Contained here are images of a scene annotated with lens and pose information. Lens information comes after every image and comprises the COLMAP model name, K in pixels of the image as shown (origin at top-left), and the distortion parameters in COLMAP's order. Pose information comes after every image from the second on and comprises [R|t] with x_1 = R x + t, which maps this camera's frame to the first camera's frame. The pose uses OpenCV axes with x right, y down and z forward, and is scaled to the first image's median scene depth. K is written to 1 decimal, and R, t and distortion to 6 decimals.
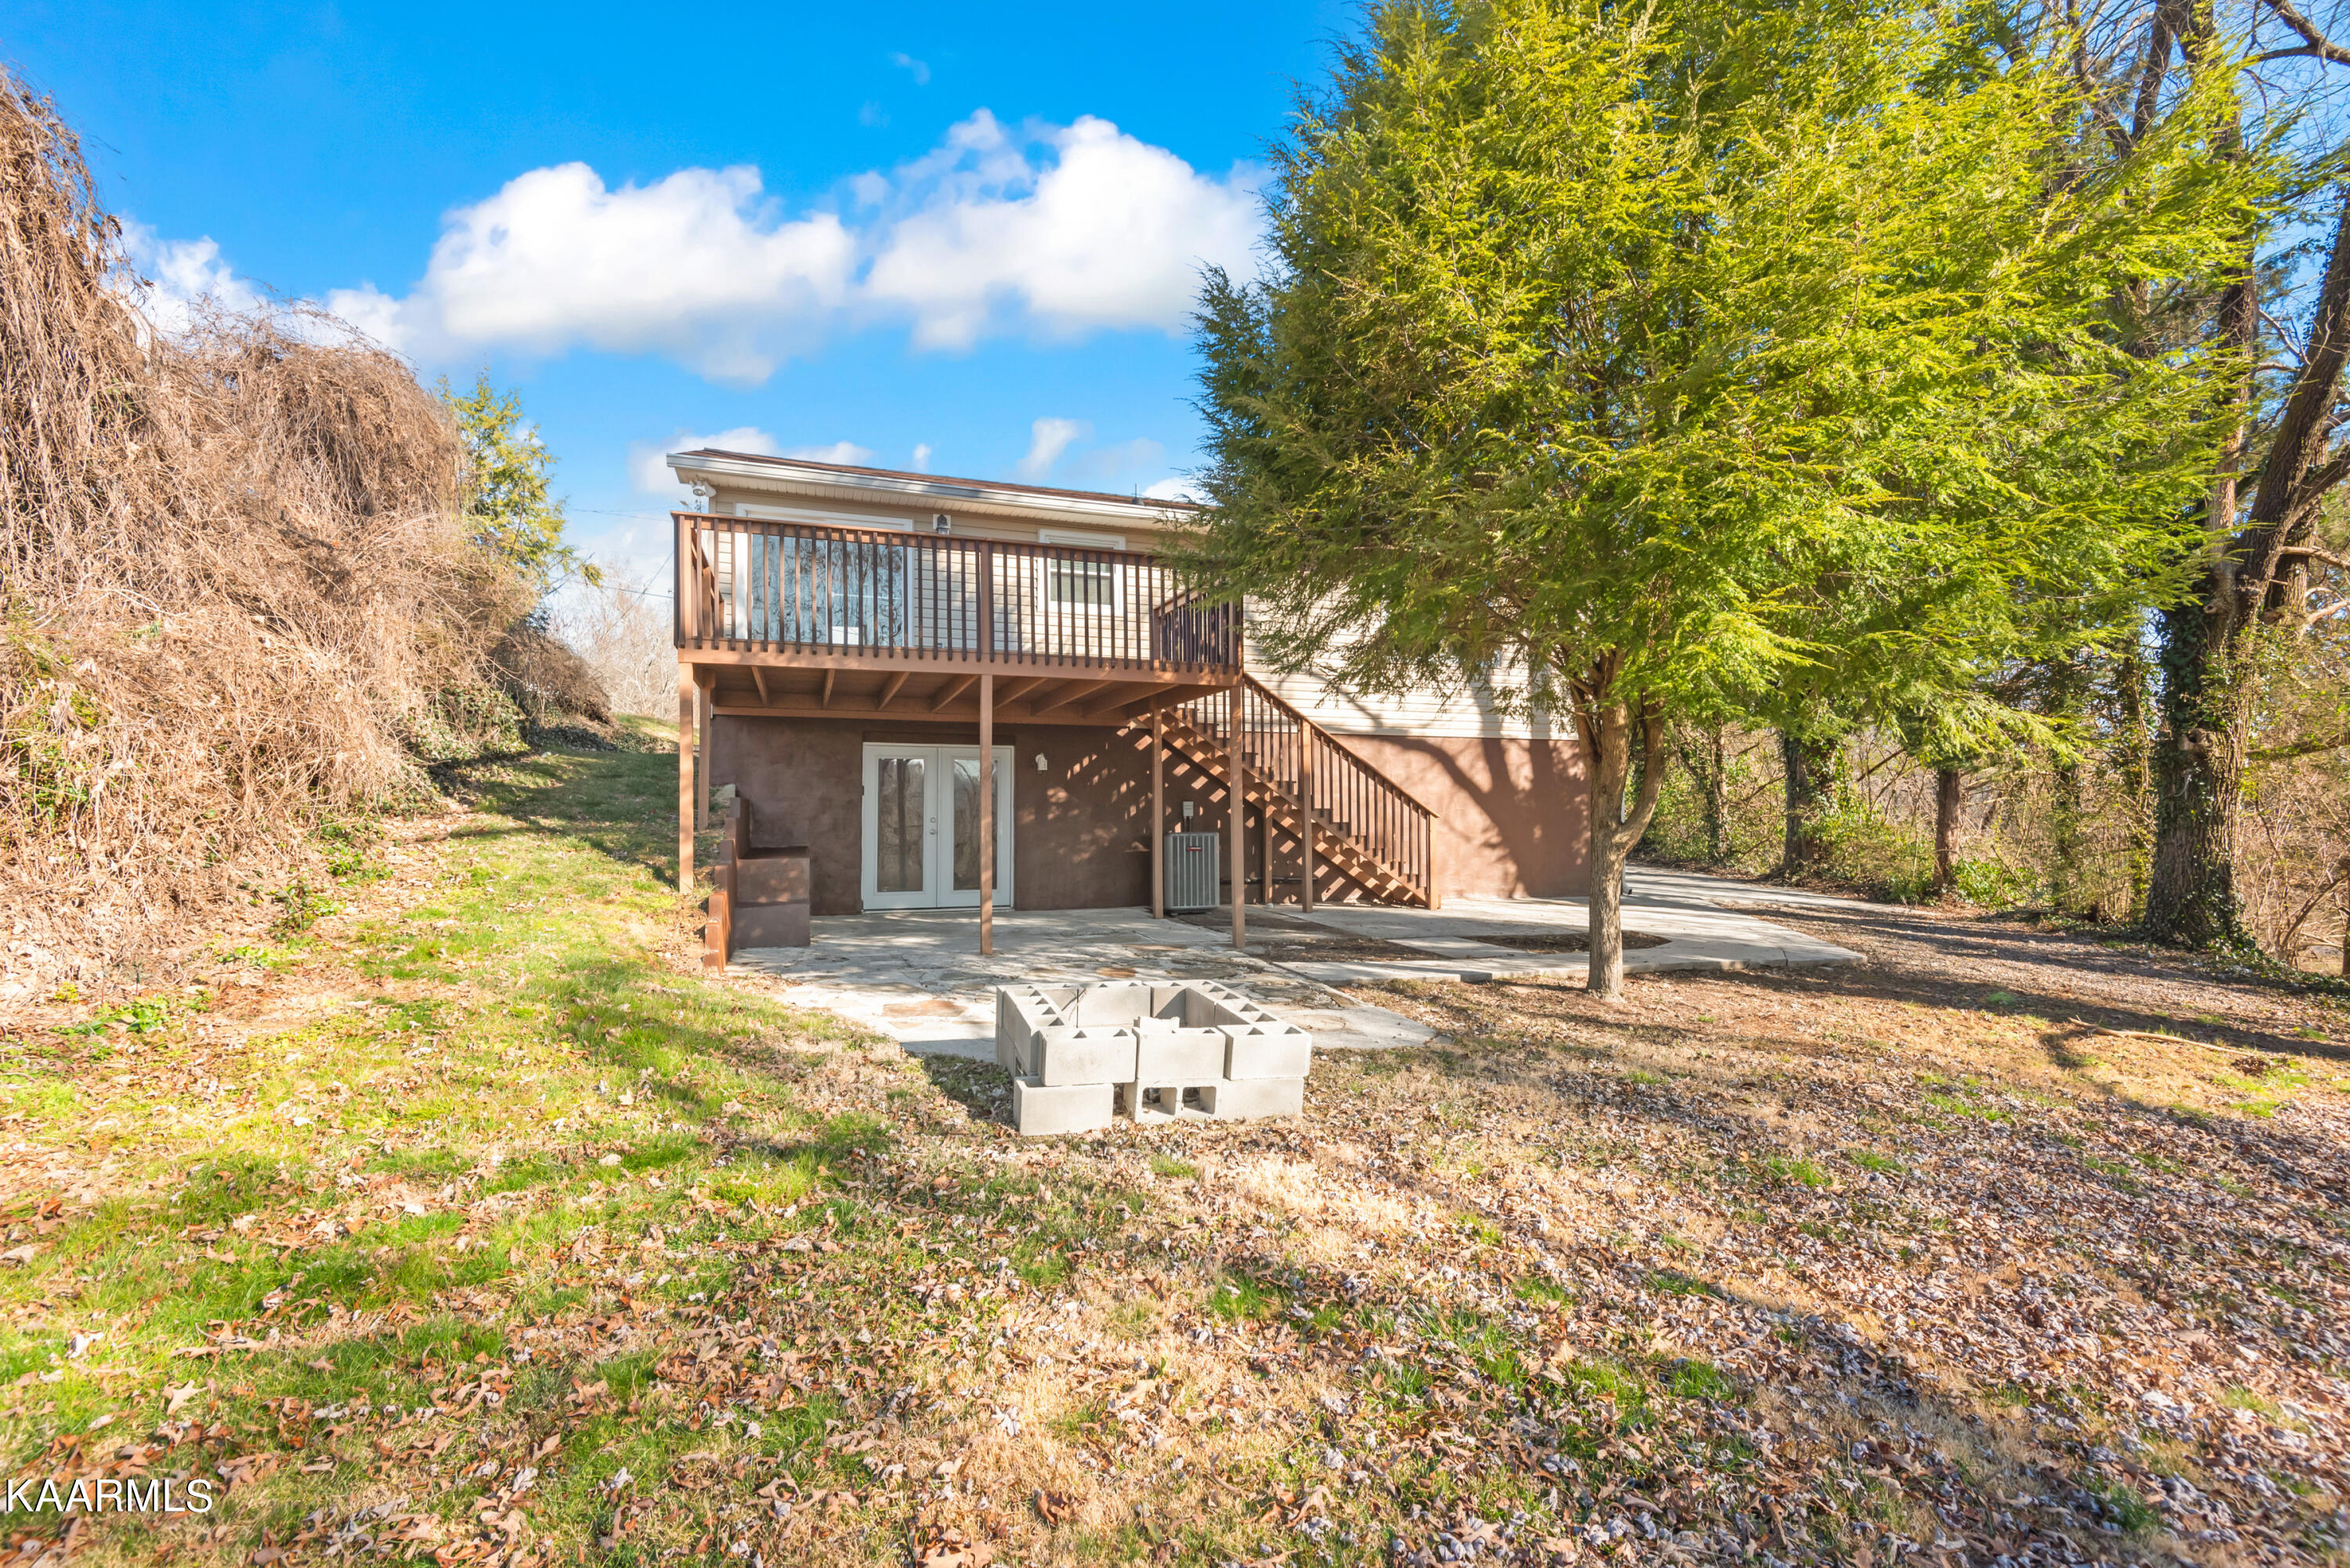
lens RADIAL K [[1071.6, 0, 1177.5], [0, 1071.6, 788.5], [0, 0, 1]] dist [0.027640, -0.013909]
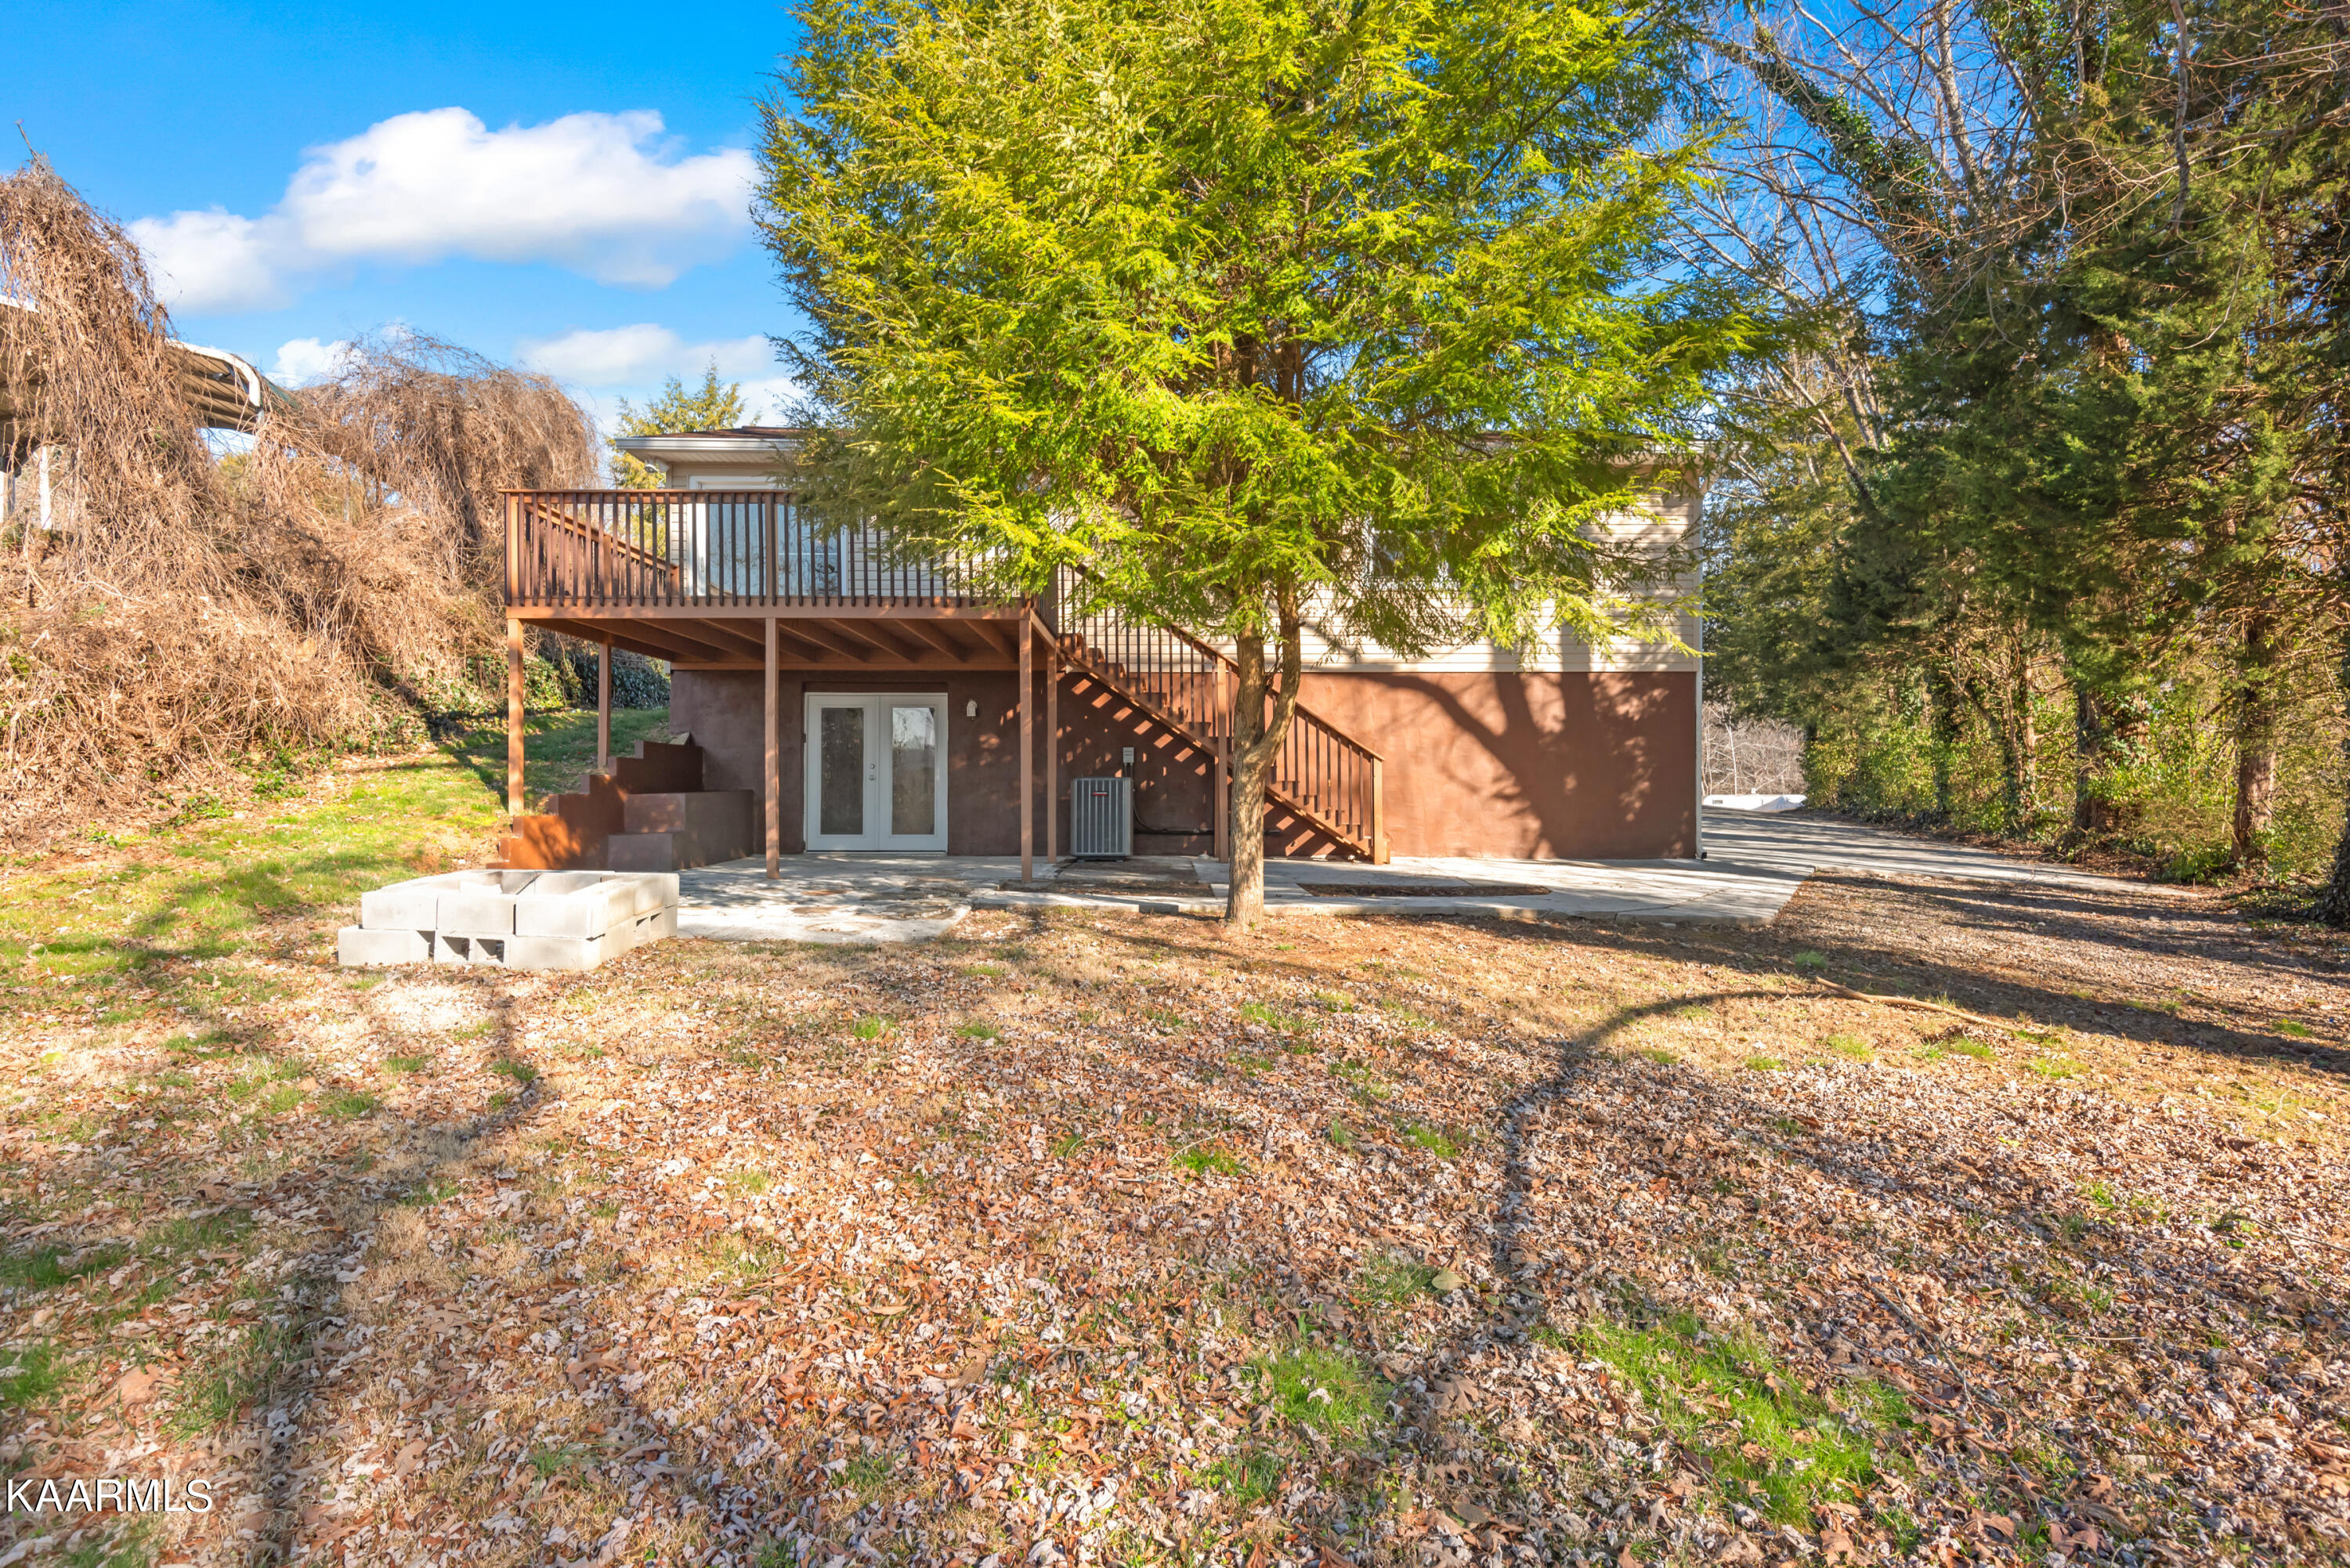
lens RADIAL K [[1206.2, 0, 1155.9], [0, 1206.2, 785.3], [0, 0, 1]] dist [0.026090, -0.012892]
pose [[0.941750, -0.001859, -0.336307, 0.412934], [0.006902, 0.999881, 0.013800, 0.032977], [0.336242, -0.015317, 0.941651, -0.008007]]
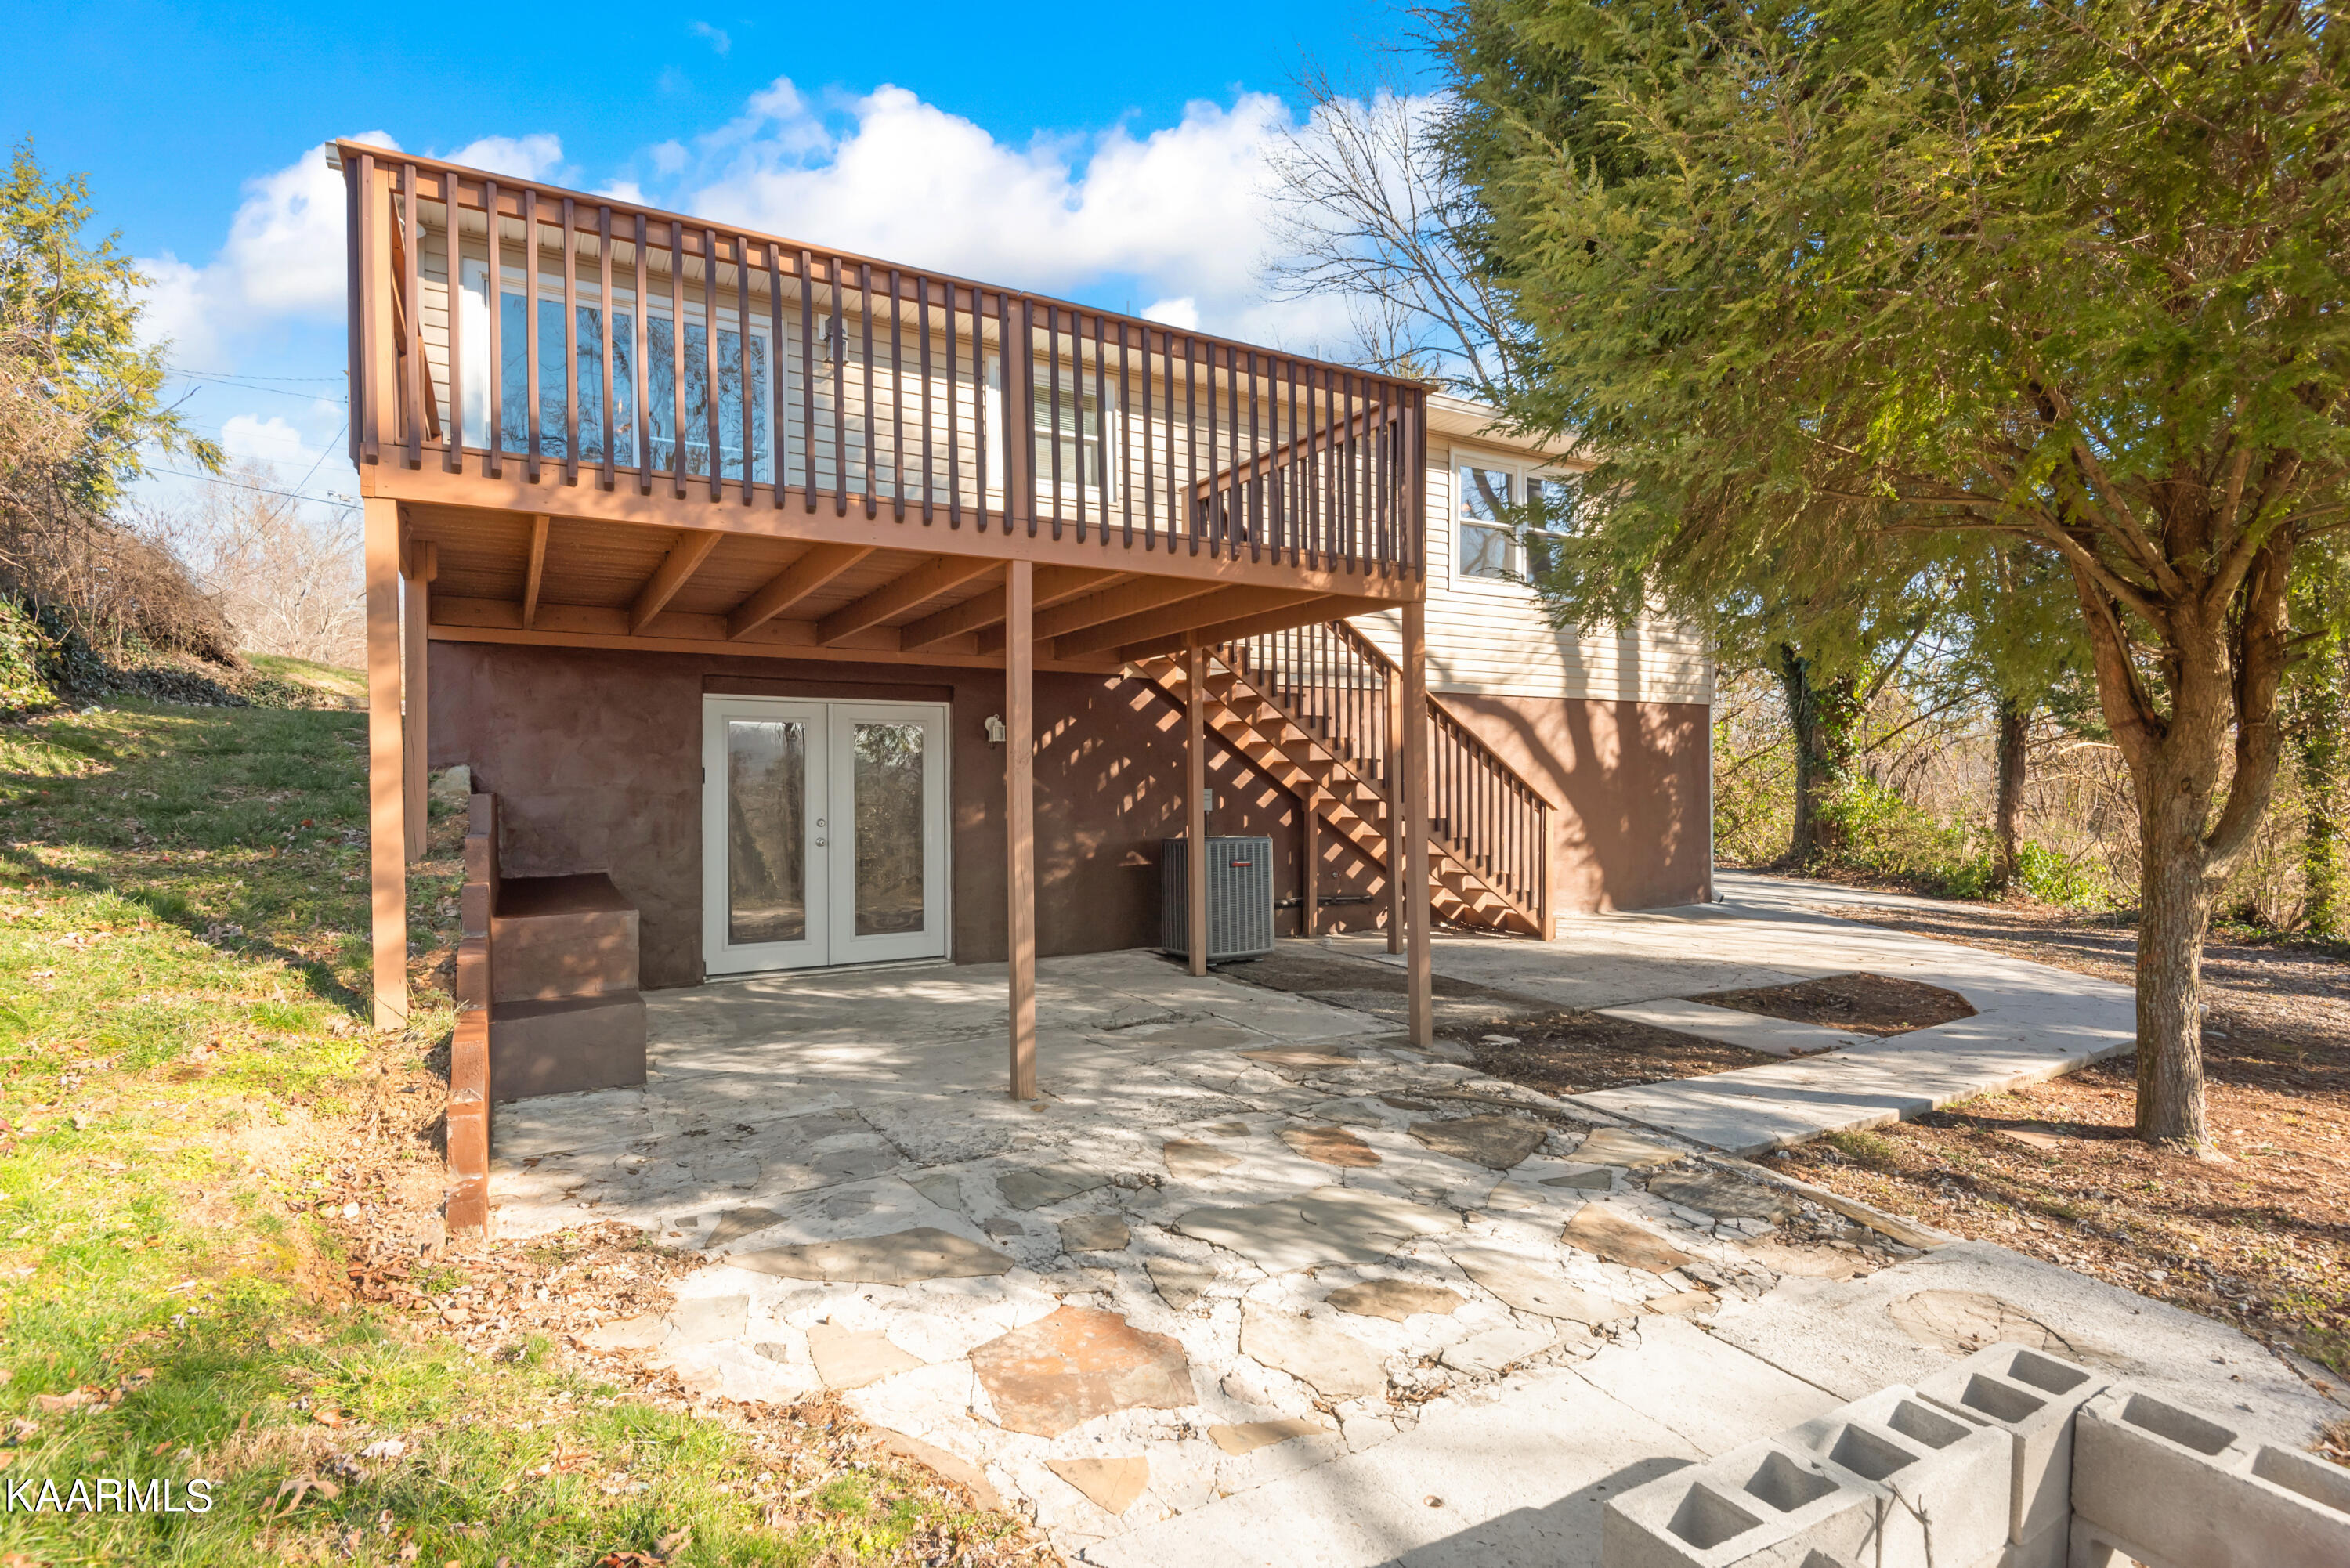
lens RADIAL K [[1166.3, 0, 1188.8], [0, 1166.3, 792.8], [0, 0, 1]] dist [-0.000078, -0.003932]
pose [[0.981936, -0.005798, 0.189126, -0.143438], [-0.000099, 0.999515, 0.031151, -0.008325], [-0.189215, -0.030607, 0.981459, 0.301202]]
